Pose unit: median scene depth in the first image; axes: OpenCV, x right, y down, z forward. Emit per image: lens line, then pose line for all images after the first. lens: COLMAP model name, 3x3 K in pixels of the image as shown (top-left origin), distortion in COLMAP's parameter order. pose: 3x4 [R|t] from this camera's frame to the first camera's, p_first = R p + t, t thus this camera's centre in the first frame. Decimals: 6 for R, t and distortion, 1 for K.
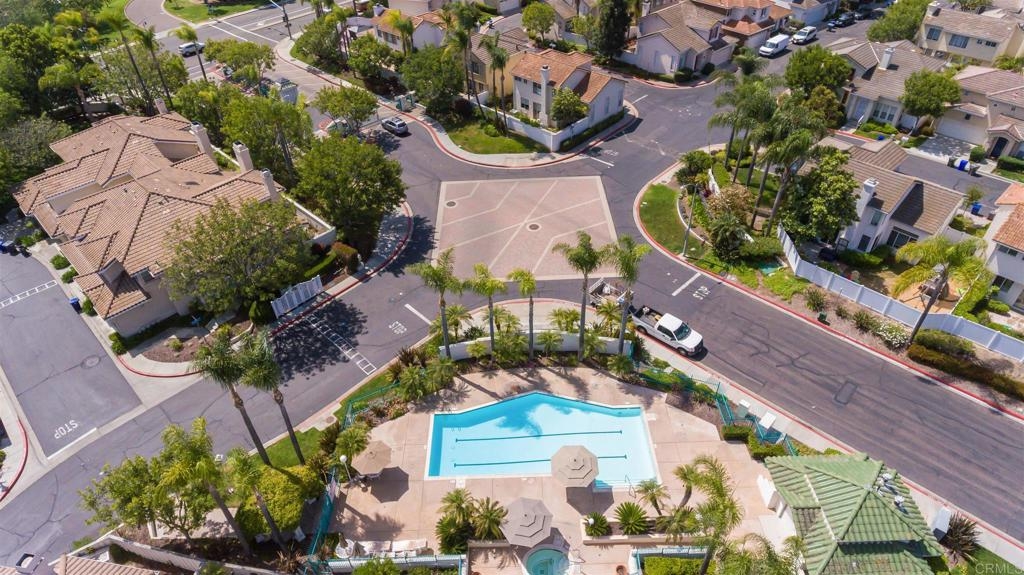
lens RADIAL K [[592.2, 0, 512.0], [0, 592.2, 287.5], [0, 0, 1]] dist [-0.003337, 0.000080]
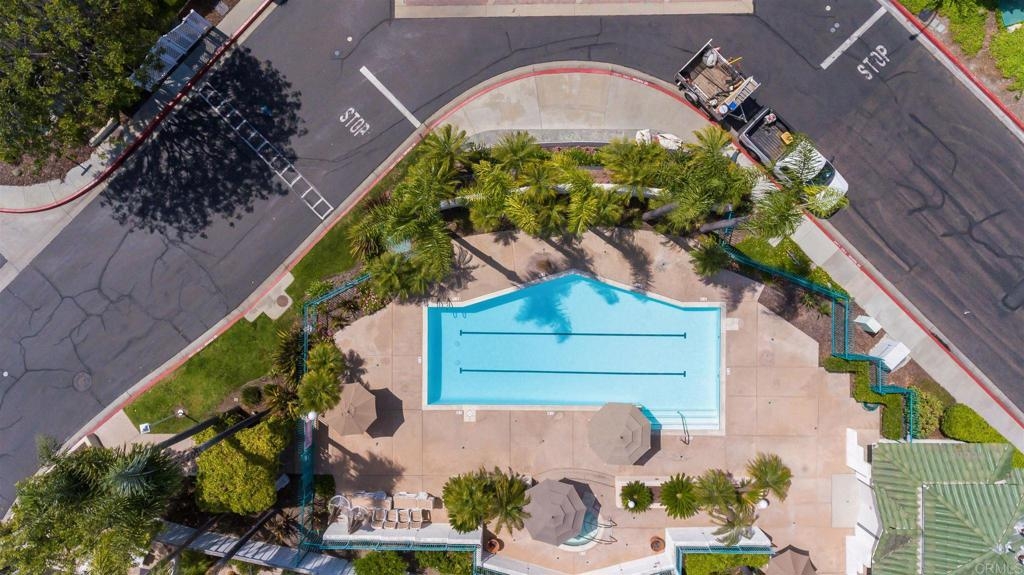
lens RADIAL K [[592.2, 0, 512.0], [0, 592.2, 287.5], [0, 0, 1]] dist [-0.003337, 0.000080]
pose [[0.999724, 0.022653, 0.006228, -0.034252], [-0.019382, 0.645431, 0.763573, -0.331347], [0.013277, -0.763483, 0.645692, 0.541566]]
